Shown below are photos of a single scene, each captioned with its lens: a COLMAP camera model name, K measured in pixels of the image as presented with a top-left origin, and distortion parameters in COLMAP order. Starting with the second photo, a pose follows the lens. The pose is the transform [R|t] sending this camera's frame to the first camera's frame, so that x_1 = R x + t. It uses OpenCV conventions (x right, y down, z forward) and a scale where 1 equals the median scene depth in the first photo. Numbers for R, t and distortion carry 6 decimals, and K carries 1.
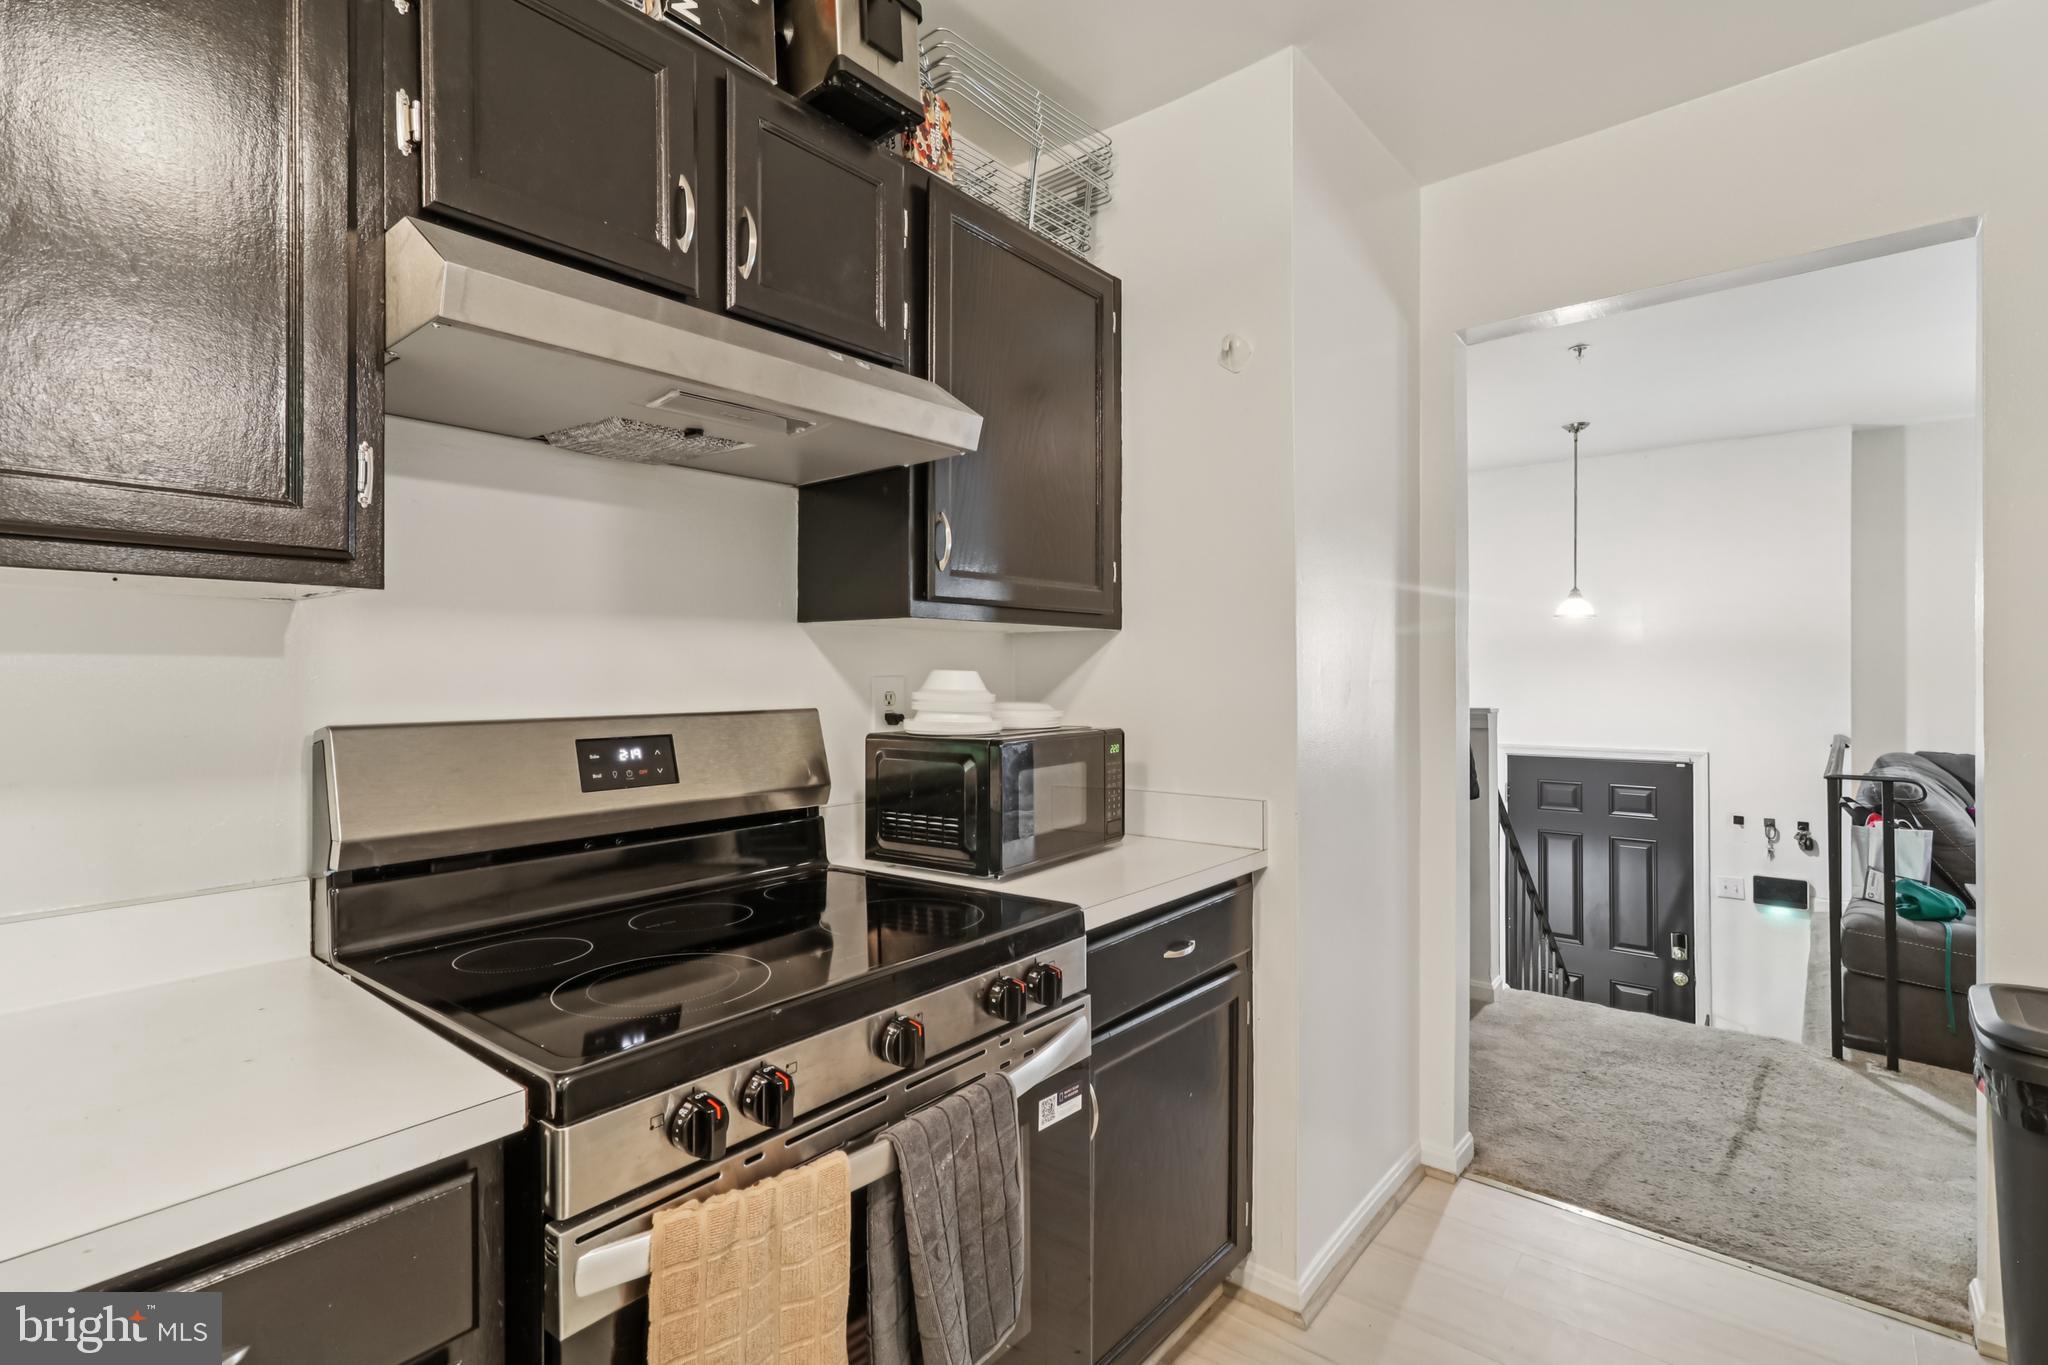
lens RADIAL K [[959.7, 0, 1016.8], [0, 959.7, 680.4], [0, 0, 1]] dist [0.015871, -0.008303]
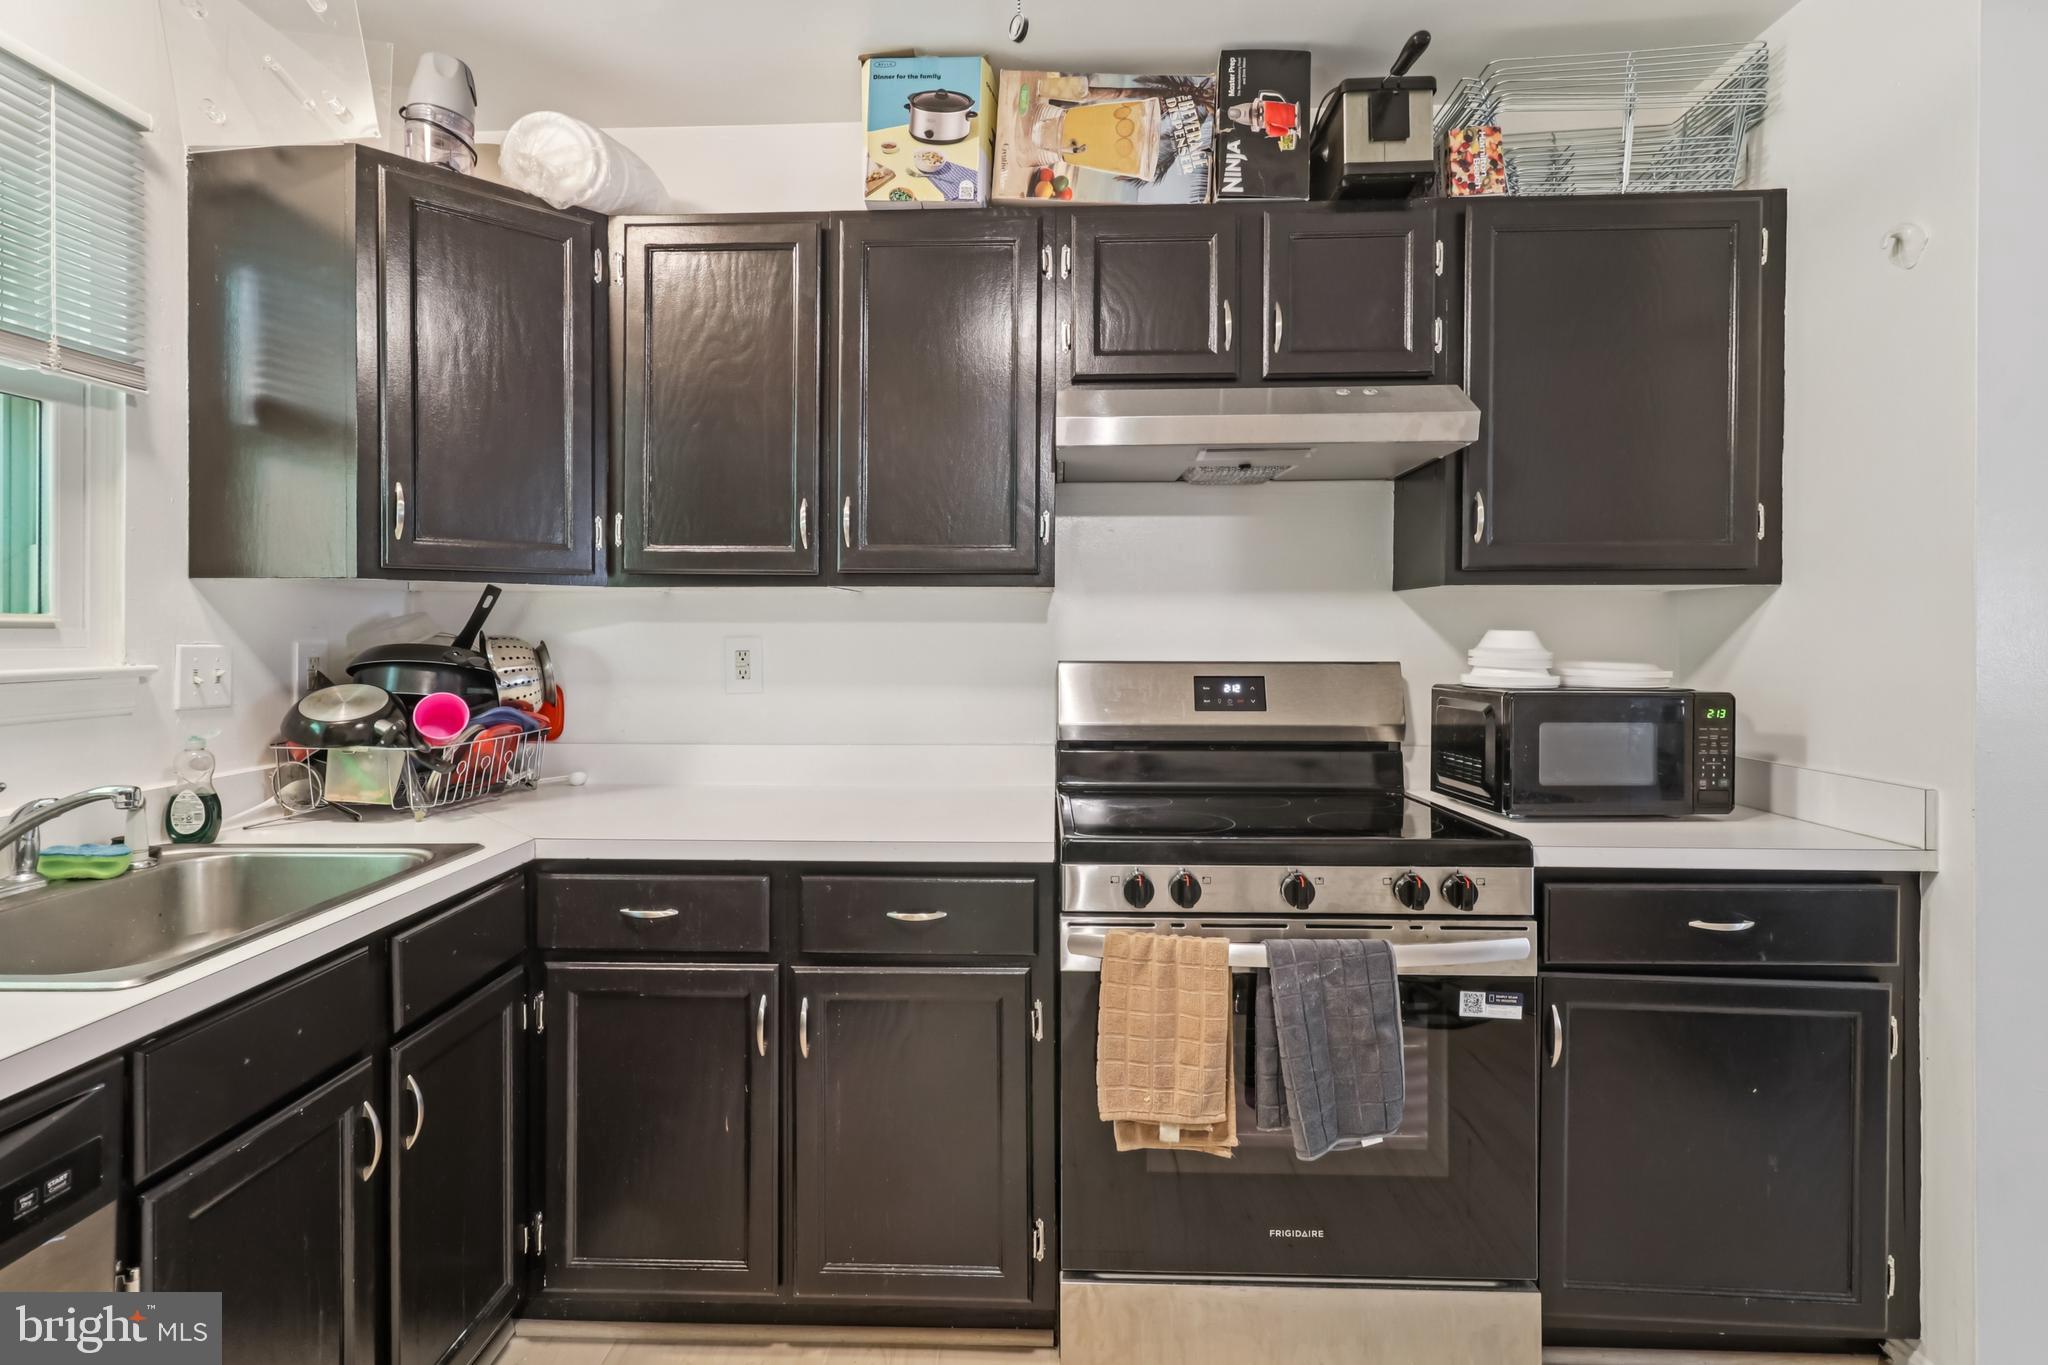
lens RADIAL K [[975.5, 0, 1018.4], [0, 975.5, 640.2], [0, 0, 1]] dist [-0.000465, 0.000514]
pose [[0.608803, 0.004869, -0.793306, 0.516555], [-0.008799, 0.999961, -0.000616, 0.007212], [0.793273, 0.007355, 0.608822, -0.137938]]
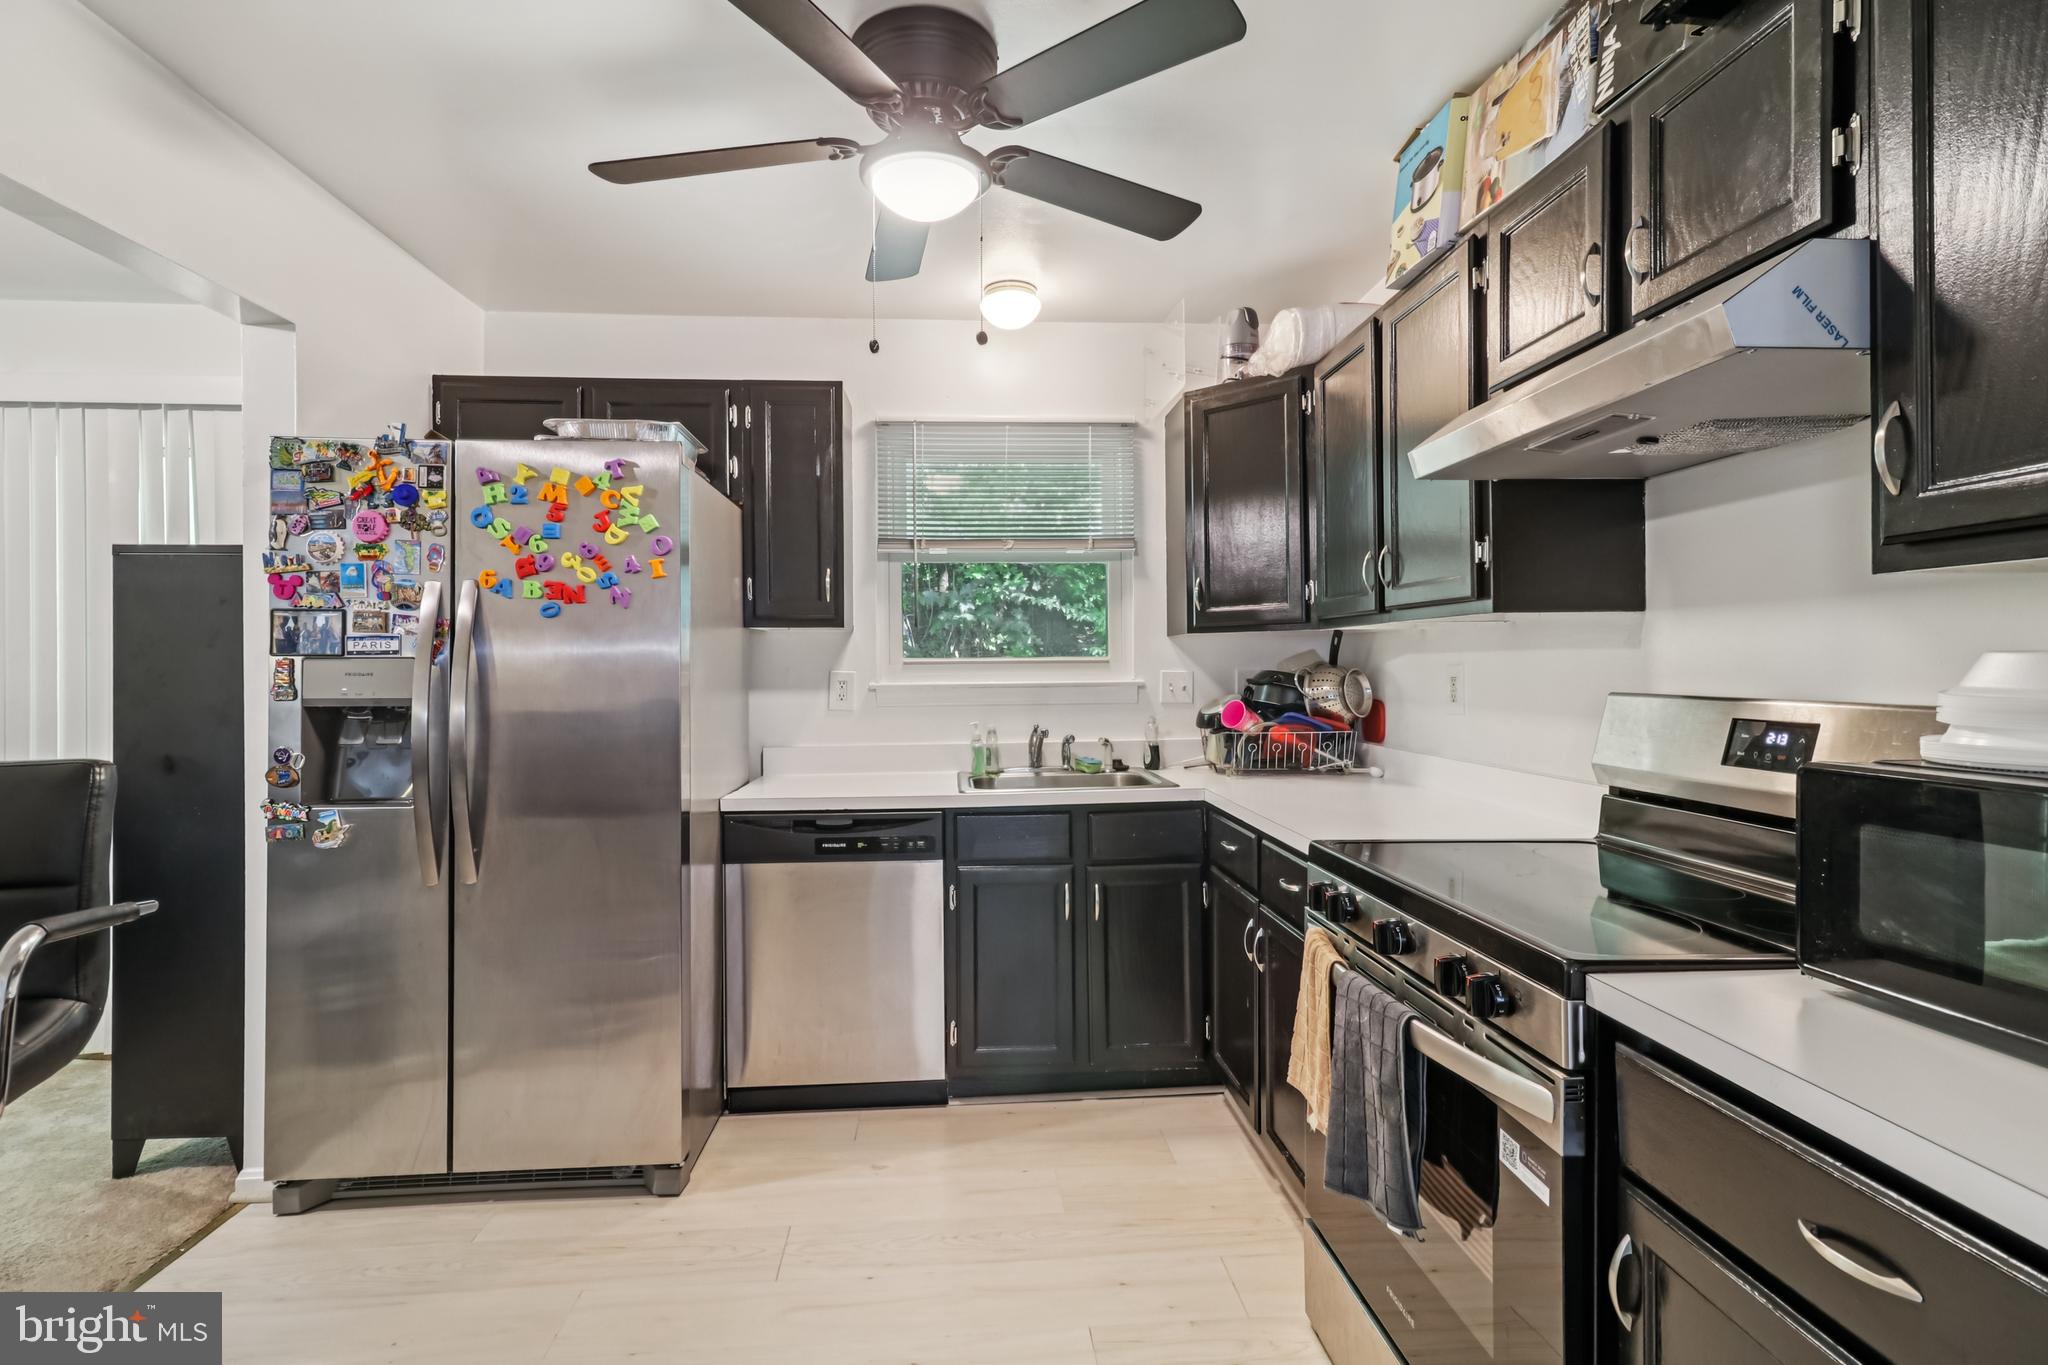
lens RADIAL K [[959.7, 0, 1016.8], [0, 959.7, 680.4], [0, 0, 1]] dist [0.015871, -0.008303]
pose [[-0.722027, 0.016804, -0.691661, 0.785109], [0.000870, 0.999726, 0.023380, -0.007128], [0.691865, 0.016279, -0.721843, 1.069591]]
